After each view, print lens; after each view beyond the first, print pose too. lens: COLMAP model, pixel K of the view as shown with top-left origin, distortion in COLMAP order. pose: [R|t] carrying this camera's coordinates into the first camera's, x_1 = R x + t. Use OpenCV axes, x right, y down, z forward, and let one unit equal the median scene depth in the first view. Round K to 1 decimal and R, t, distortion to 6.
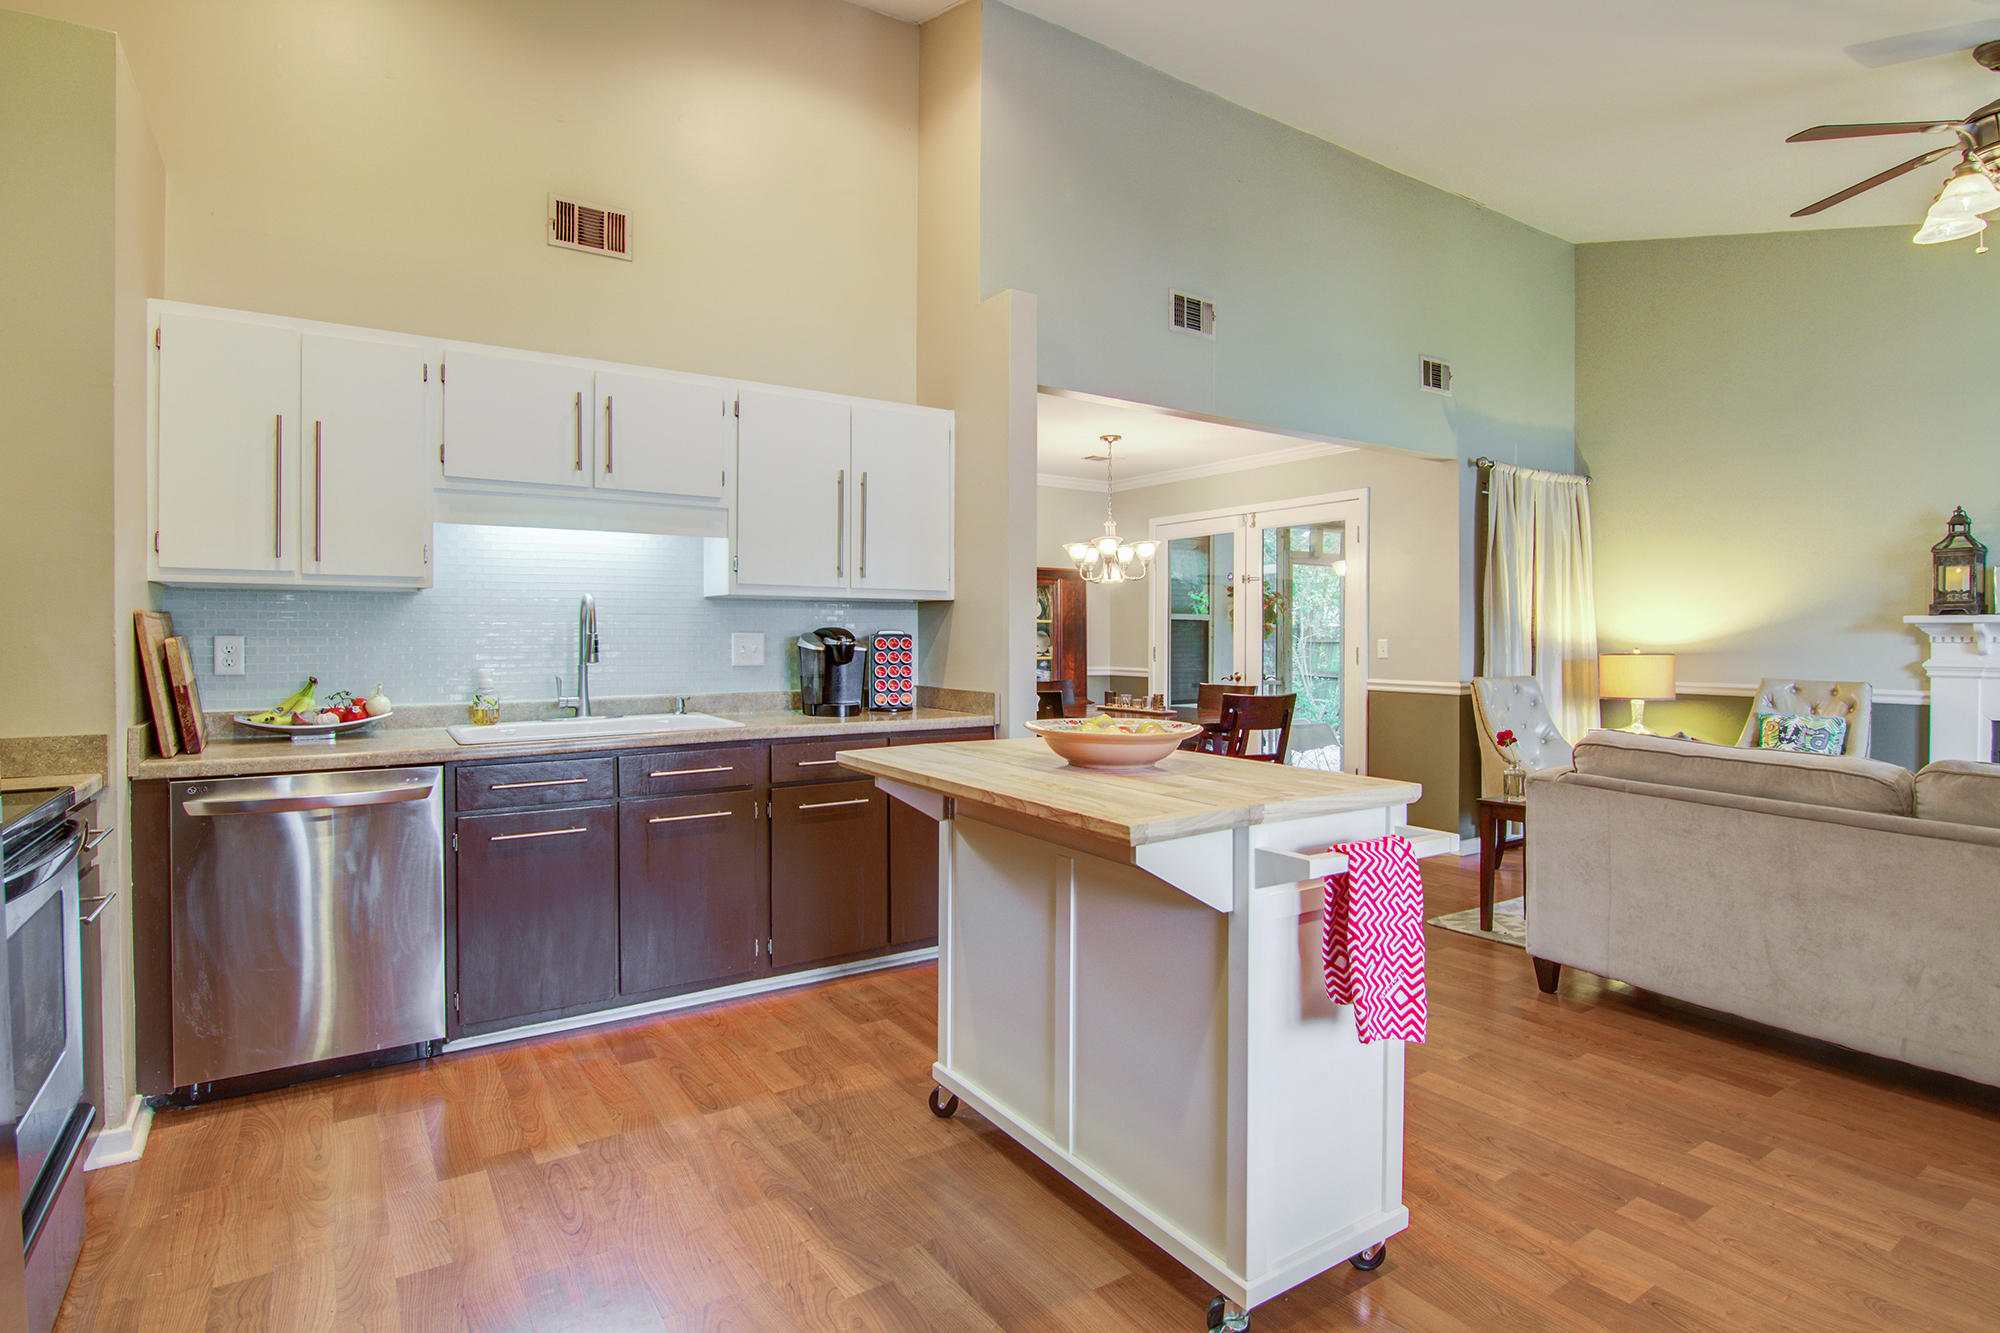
lens RADIAL K [[1012.6, 0, 992.4], [0, 1012.6, 652.2], [0, 0, 1]] dist [-0.014655, -0.003713]
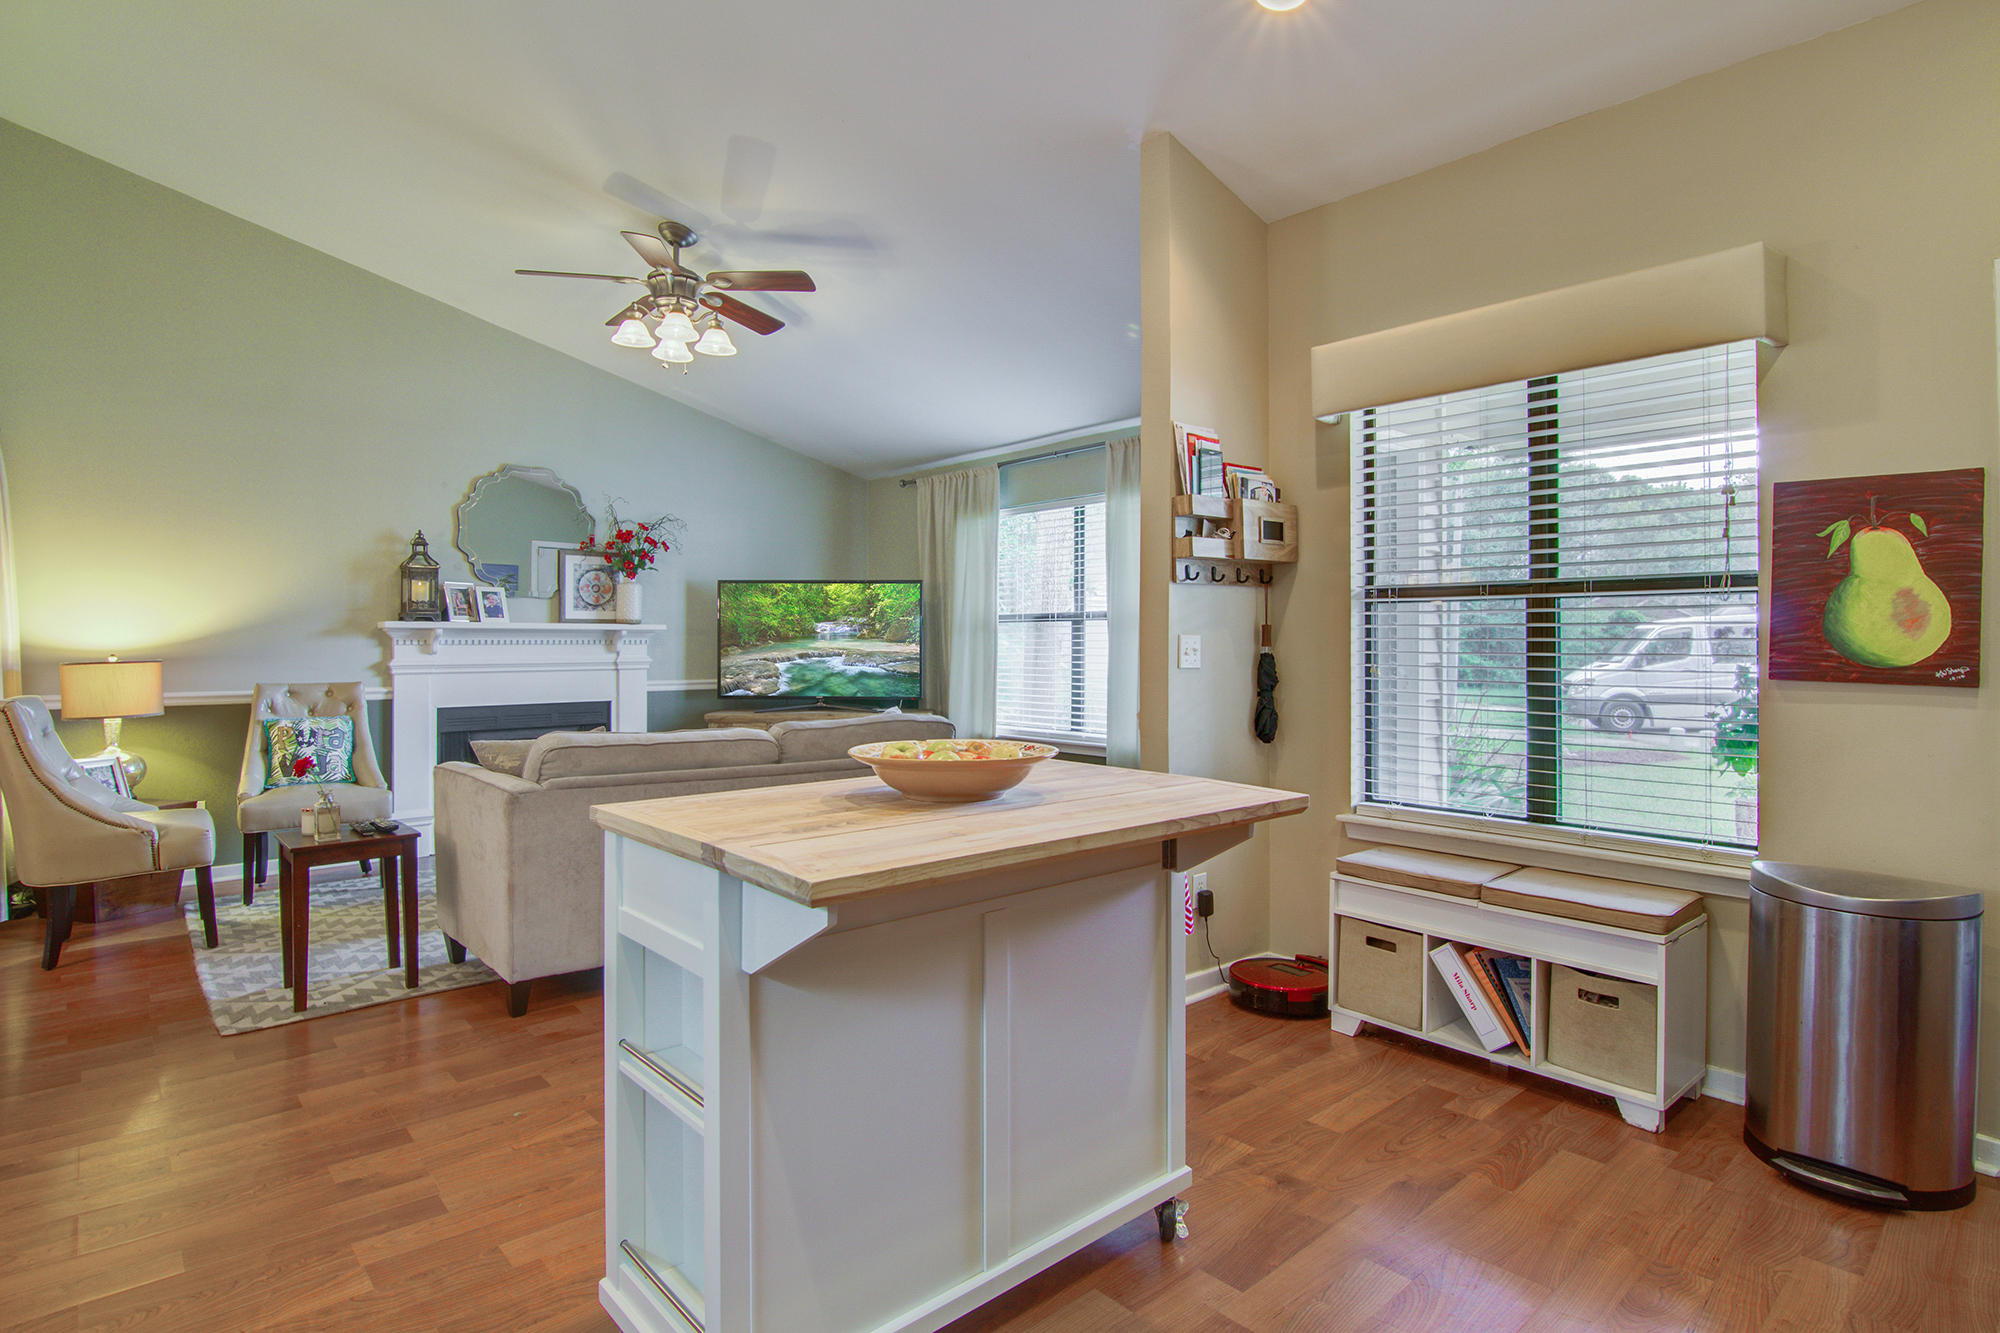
lens RADIAL K [[1012.6, 0, 1011.3], [0, 1012.6, 657.6], [0, 0, 1]] dist [-0.014655, -0.003713]
pose [[-0.151621, -0.020756, 0.988221, -0.329587], [0.015473, 0.999607, 0.023369, -0.011547], [-0.988318, 0.018834, -0.151240, 0.483636]]
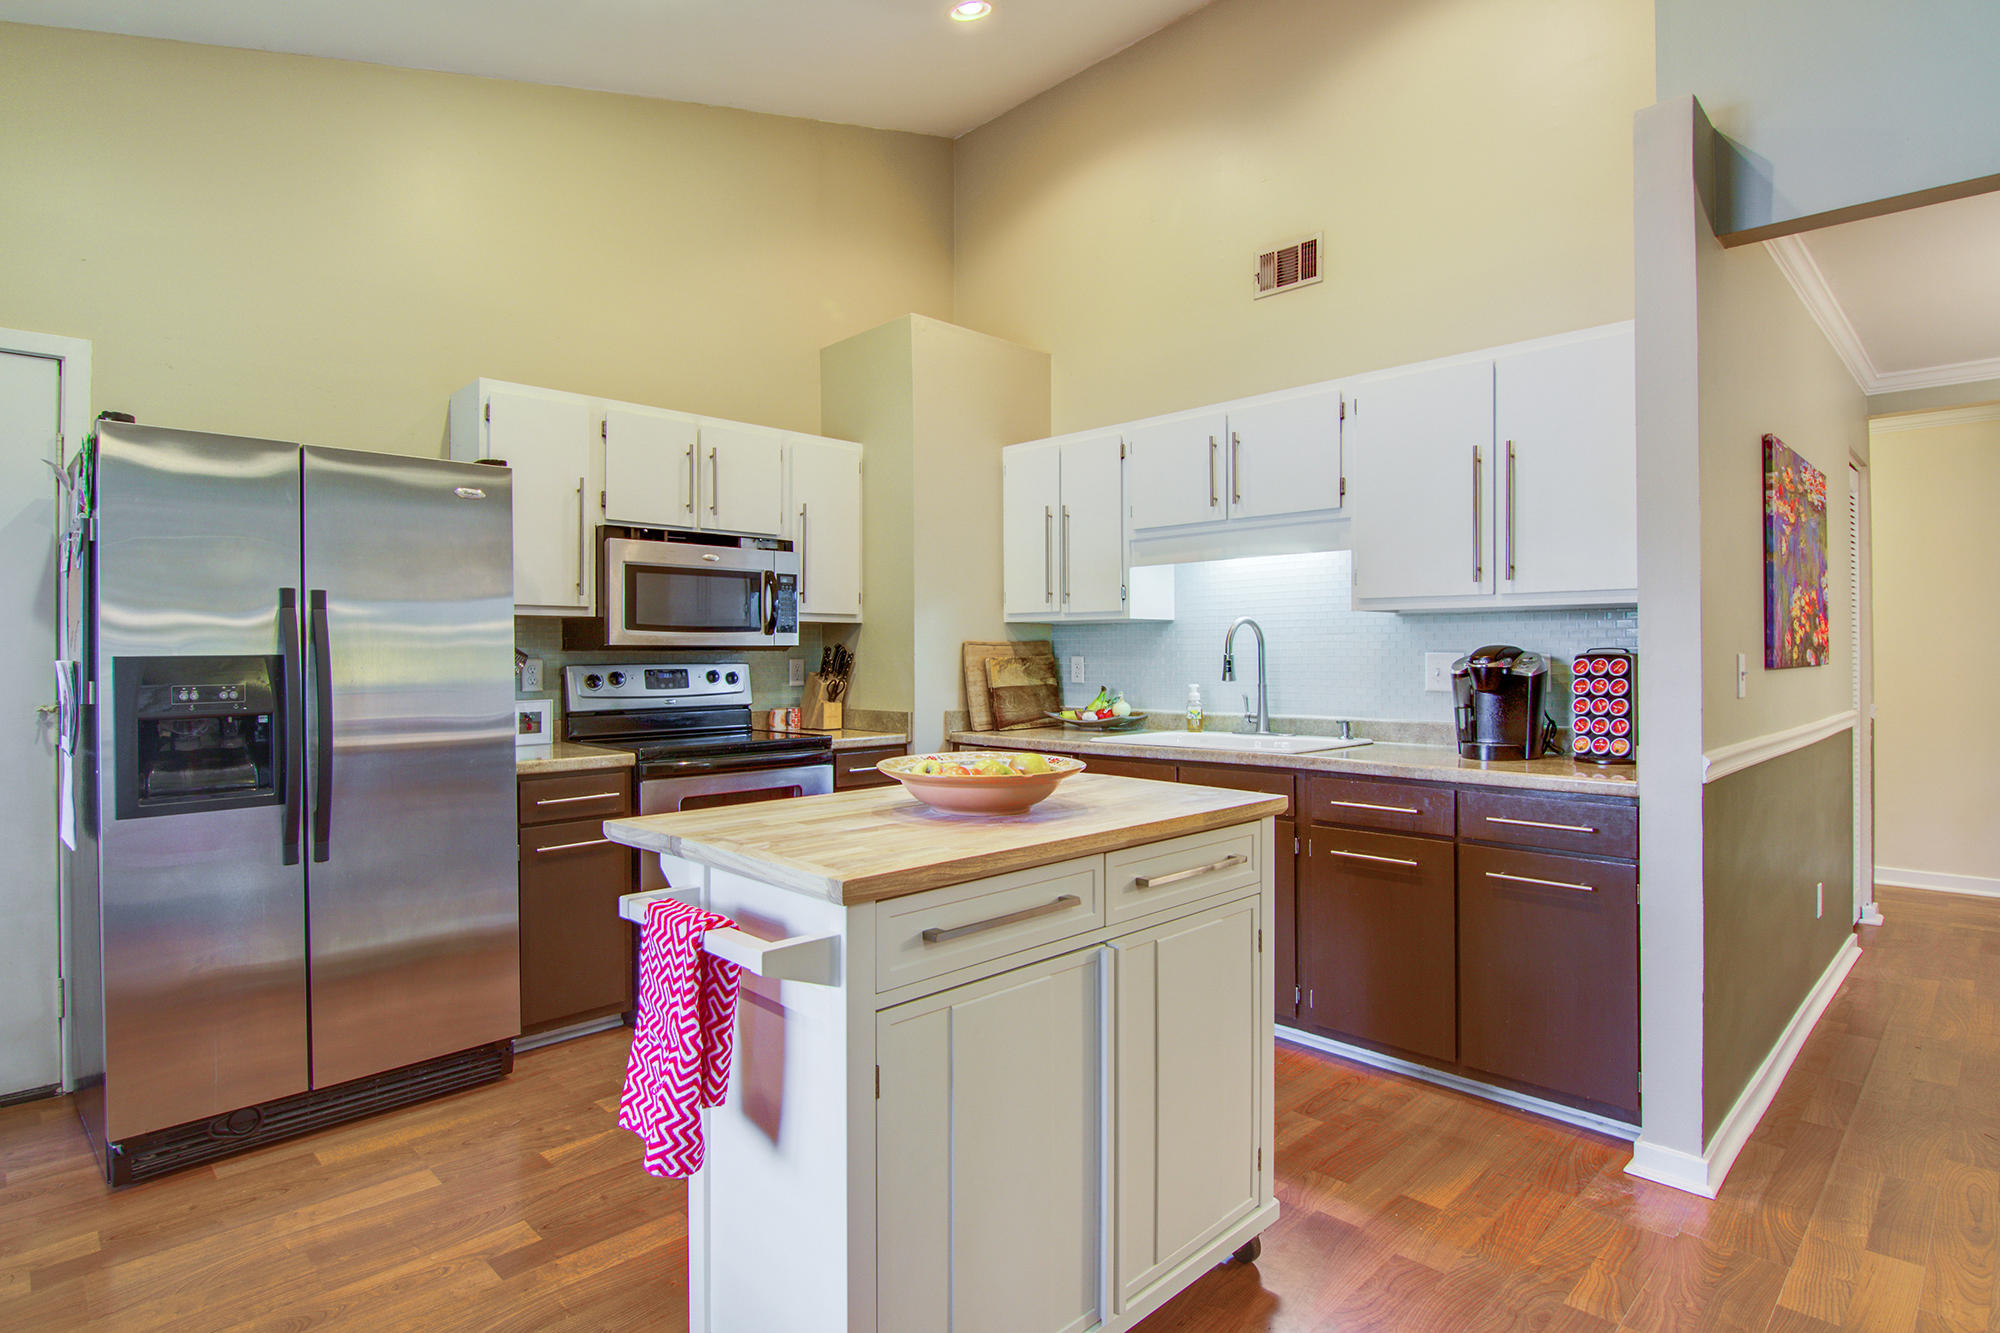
lens RADIAL K [[1012.6, 0, 1022.0], [0, 1012.6, 655.2], [0, 0, 1]] dist [-0.014655, -0.003713]
pose [[0.219813, -0.000590, -0.975542, 0.432302], [-0.011407, 0.999930, -0.003175, -0.008421], [0.975475, 0.011826, 0.219791, 0.387686]]
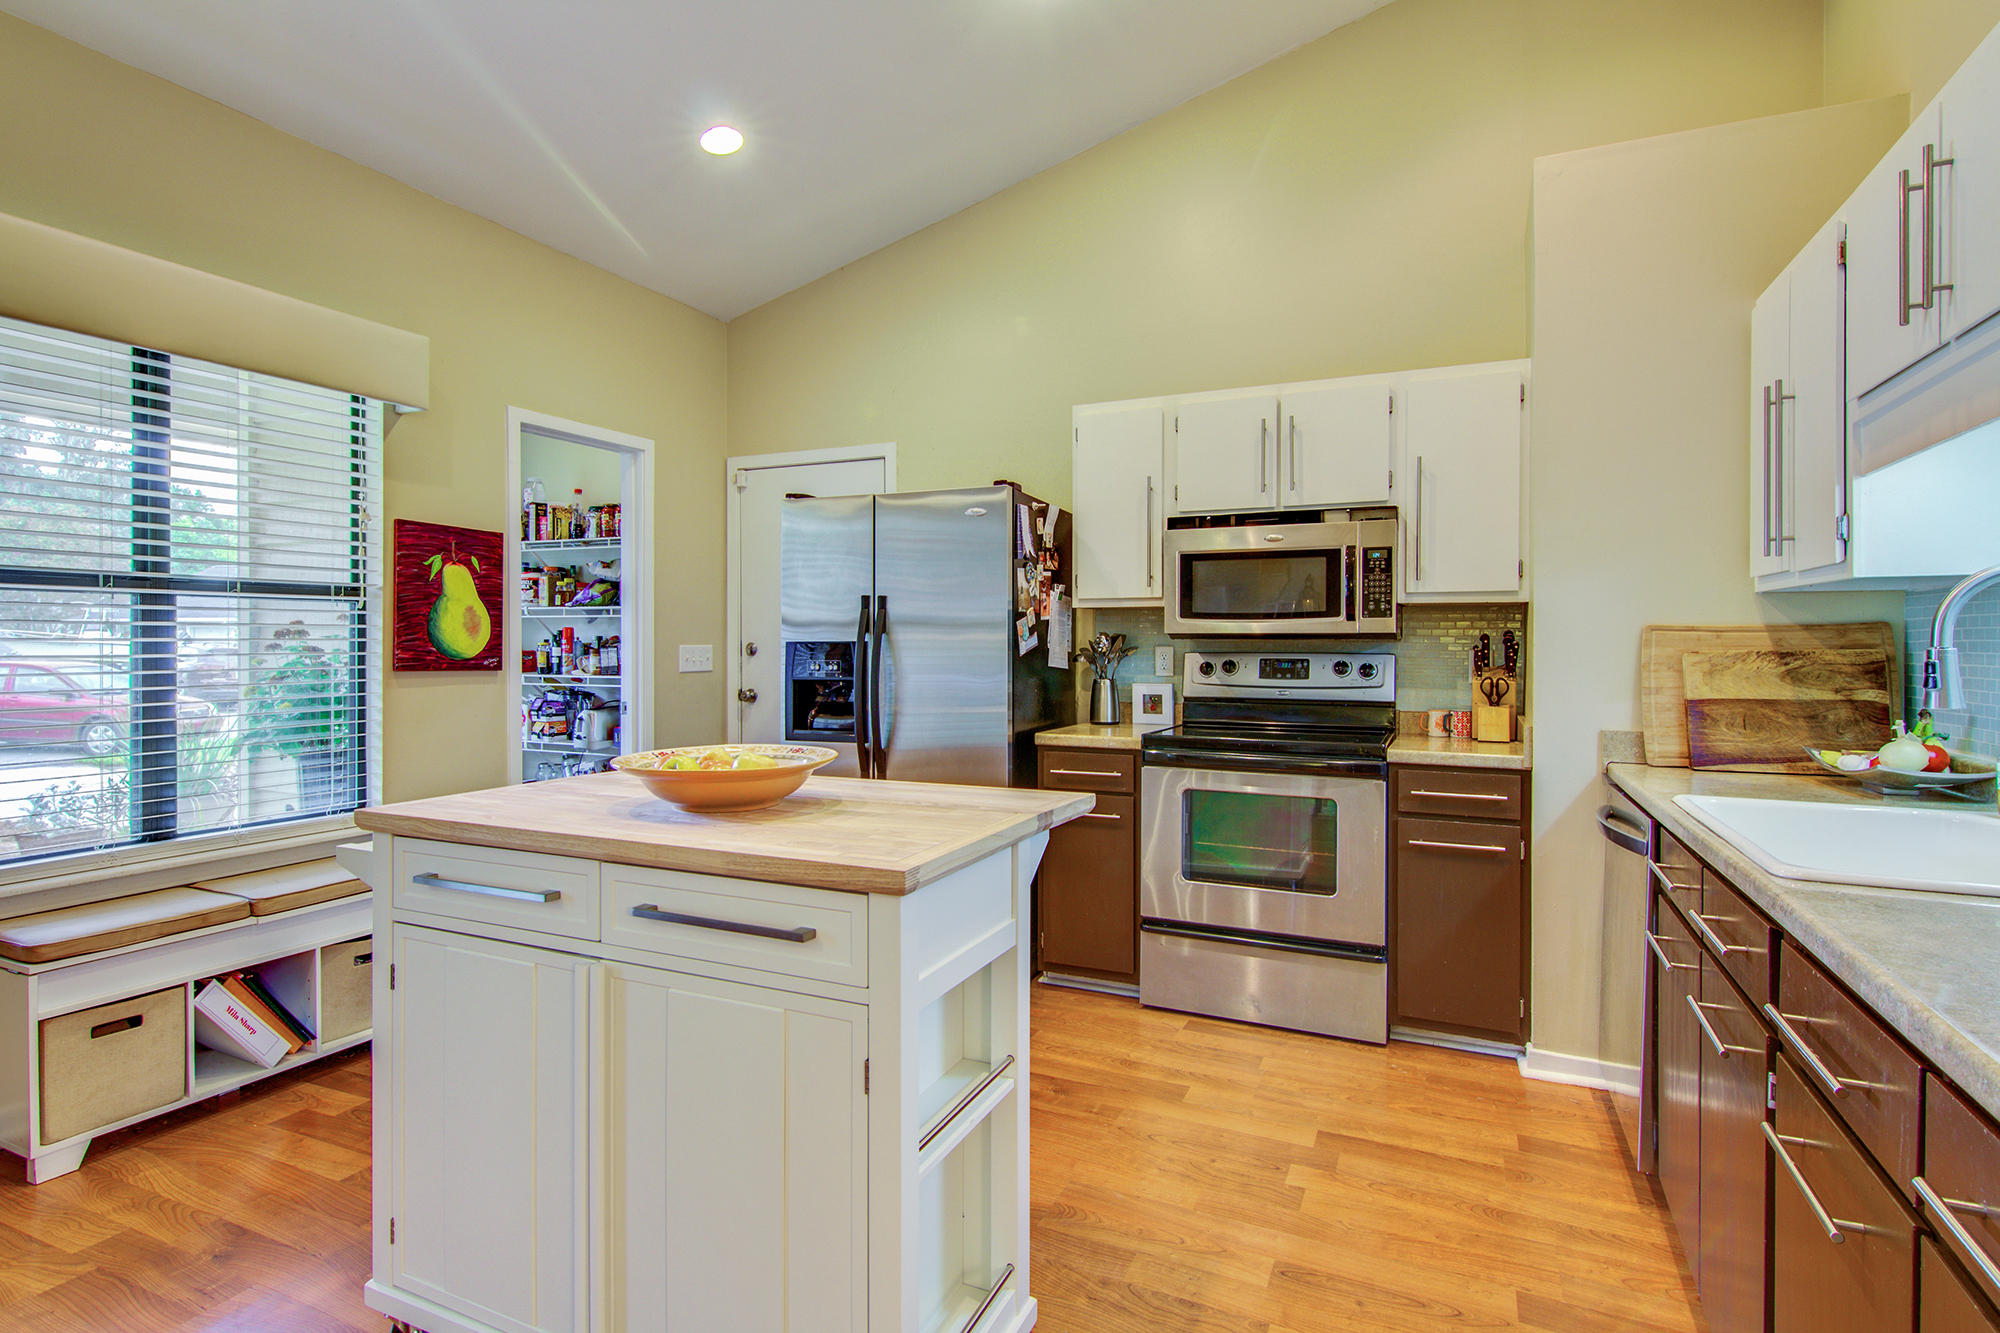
lens RADIAL K [[1012.6, 0, 1023.6], [0, 1012.6, 647.1], [0, 0, 1]] dist [-0.014655, -0.003713]
pose [[-0.841689, -0.003365, -0.539952, 0.161197], [-0.013827, 0.999787, 0.015322, -0.014285], [0.539785, 0.020363, -0.841556, 0.823083]]
